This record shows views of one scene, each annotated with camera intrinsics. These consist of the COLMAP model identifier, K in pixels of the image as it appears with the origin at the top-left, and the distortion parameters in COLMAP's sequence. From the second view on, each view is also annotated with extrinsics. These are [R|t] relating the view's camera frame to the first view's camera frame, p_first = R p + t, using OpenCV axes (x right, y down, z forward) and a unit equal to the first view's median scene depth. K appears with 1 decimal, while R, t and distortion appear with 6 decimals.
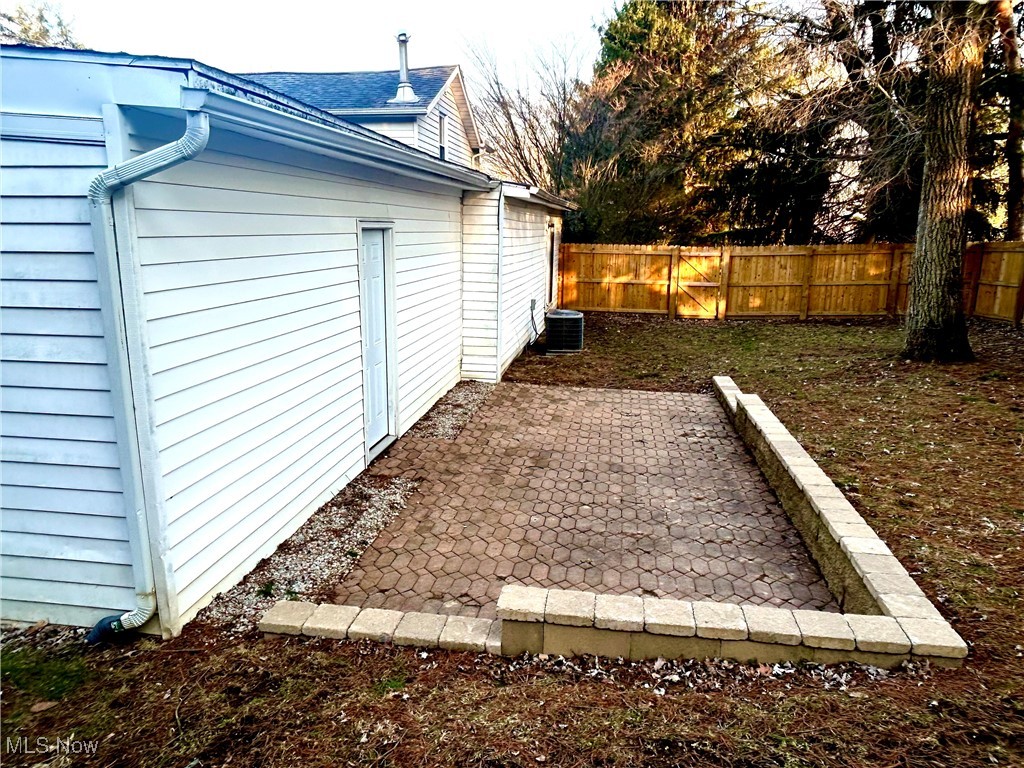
lens RADIAL K [[696.2, 0, 514.8], [0, 696.2, 384.5], [0, 0, 1]] dist [0.001109, -0.005020]
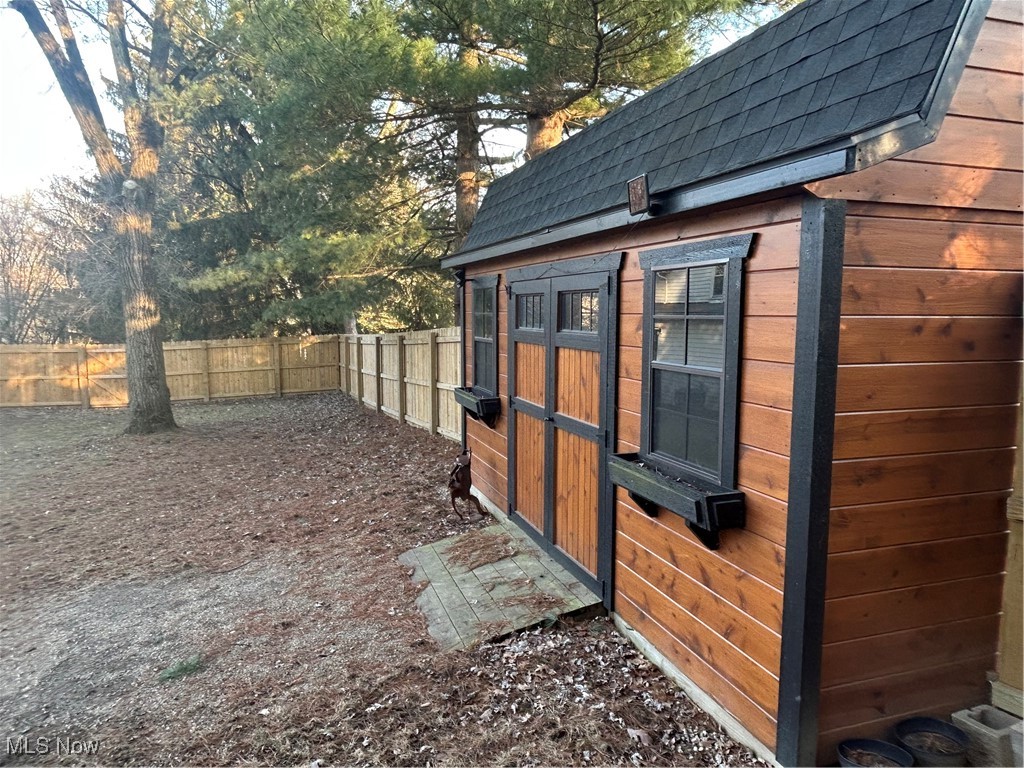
lens RADIAL K [[696.2, 0, 510.3], [0, 696.2, 384.3], [0, 0, 1]] dist [0.001109, -0.005020]
pose [[0.891973, -0.058550, 0.448280, 0.344596], [0.108349, 0.990365, -0.086237, 0.037070], [-0.438912, 0.125492, 0.889723, -0.299492]]
